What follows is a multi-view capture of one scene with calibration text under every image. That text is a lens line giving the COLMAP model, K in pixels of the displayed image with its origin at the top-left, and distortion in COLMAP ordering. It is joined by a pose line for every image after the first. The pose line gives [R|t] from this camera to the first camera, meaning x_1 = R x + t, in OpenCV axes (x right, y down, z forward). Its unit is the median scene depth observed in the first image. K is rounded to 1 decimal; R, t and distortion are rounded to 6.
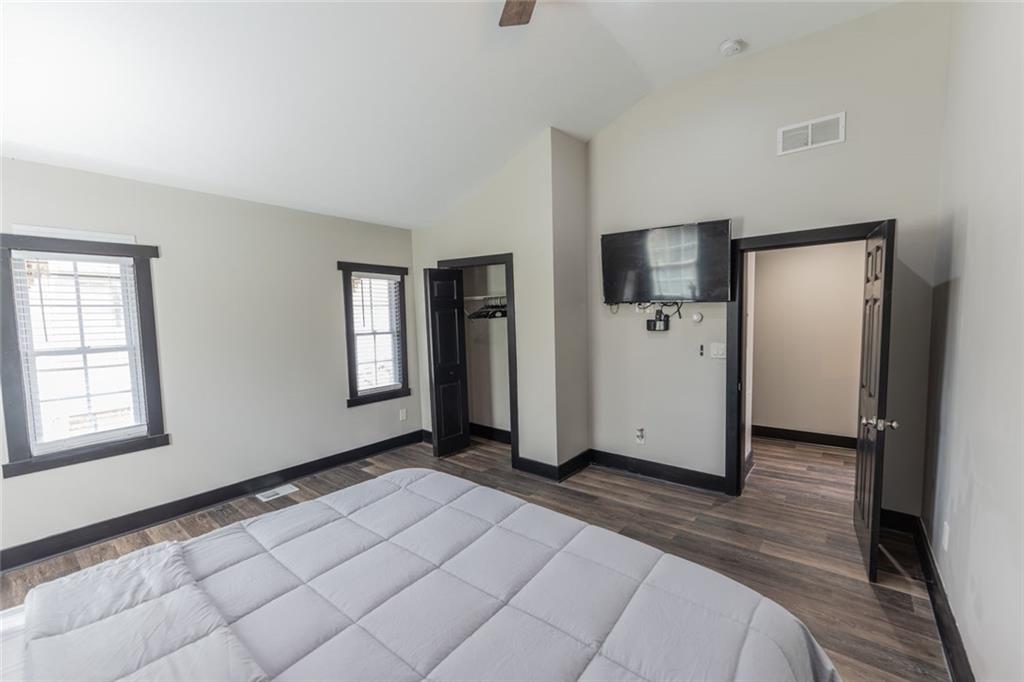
lens RADIAL K [[415.7, 0, 514.1], [0, 415.7, 337.3], [0, 0, 1]] dist [-0.004316, -0.000562]
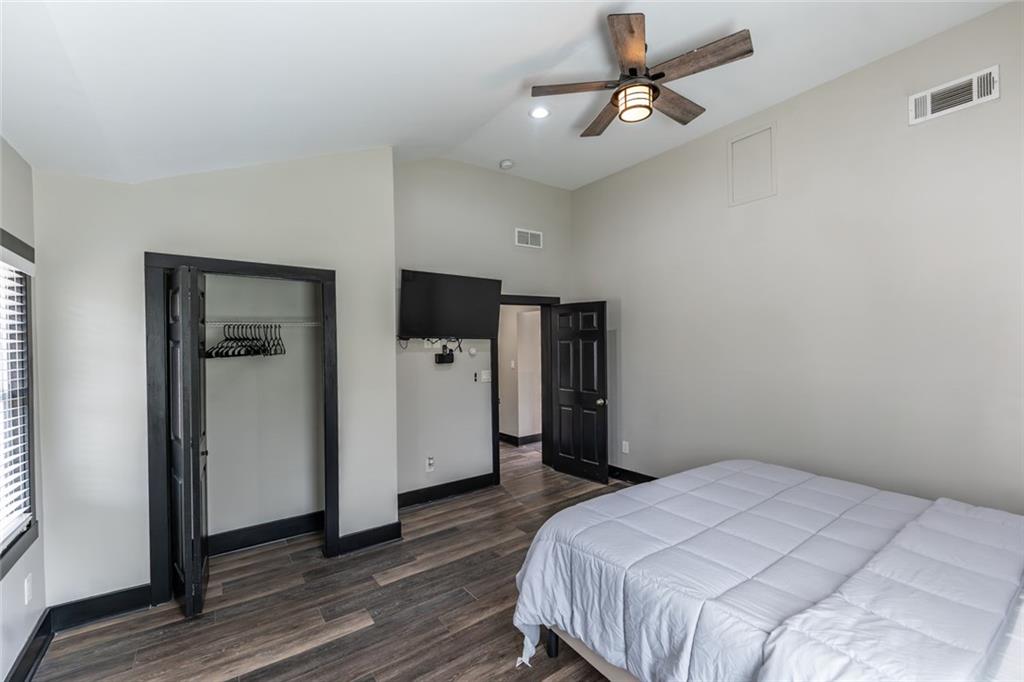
lens RADIAL K [[415.7, 0, 517.9], [0, 415.7, 339.3], [0, 0, 1]] dist [-0.004316, -0.000562]
pose [[0.277328, 0.027021, 0.960395, -0.707746], [0.069449, 0.996426, -0.048089, -0.012854], [-0.958262, 0.080035, 0.274460, 0.509547]]
